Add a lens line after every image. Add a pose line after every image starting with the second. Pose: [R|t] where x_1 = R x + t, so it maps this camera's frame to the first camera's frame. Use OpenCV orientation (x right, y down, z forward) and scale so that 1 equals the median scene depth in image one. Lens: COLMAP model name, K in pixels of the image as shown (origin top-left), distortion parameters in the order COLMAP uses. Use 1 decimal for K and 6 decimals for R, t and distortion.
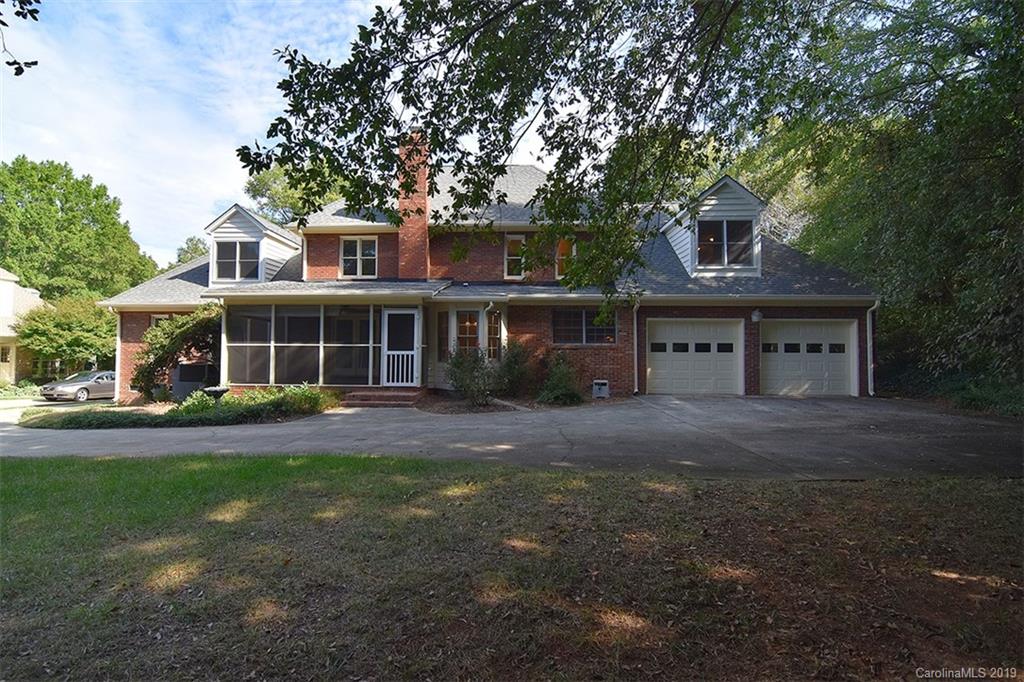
lens RADIAL K [[494.6, 0, 512.1], [0, 494.6, 341.3], [0, 0, 1]] dist [-0.024915, -0.000398]
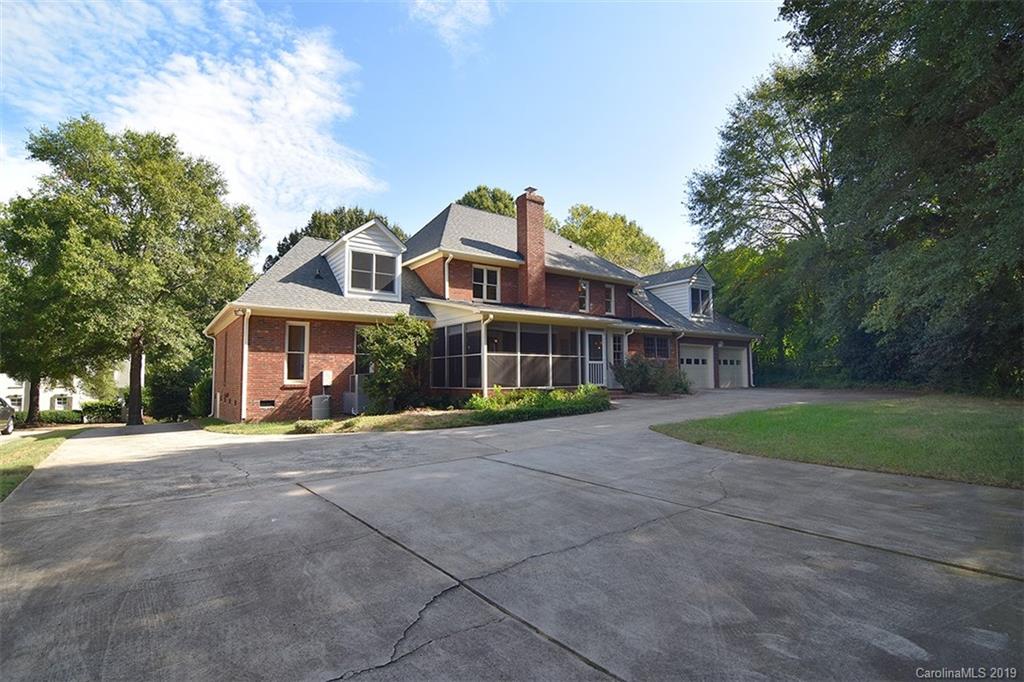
lens RADIAL K [[494.6, 0, 512.7], [0, 494.6, 341.6], [0, 0, 1]] dist [-0.024915, -0.000398]
pose [[0.787014, 0.035233, 0.615928, -1.209512], [-0.003242, 0.998590, -0.052980, 0.037365], [-0.616926, 0.039699, 0.786019, 0.040985]]
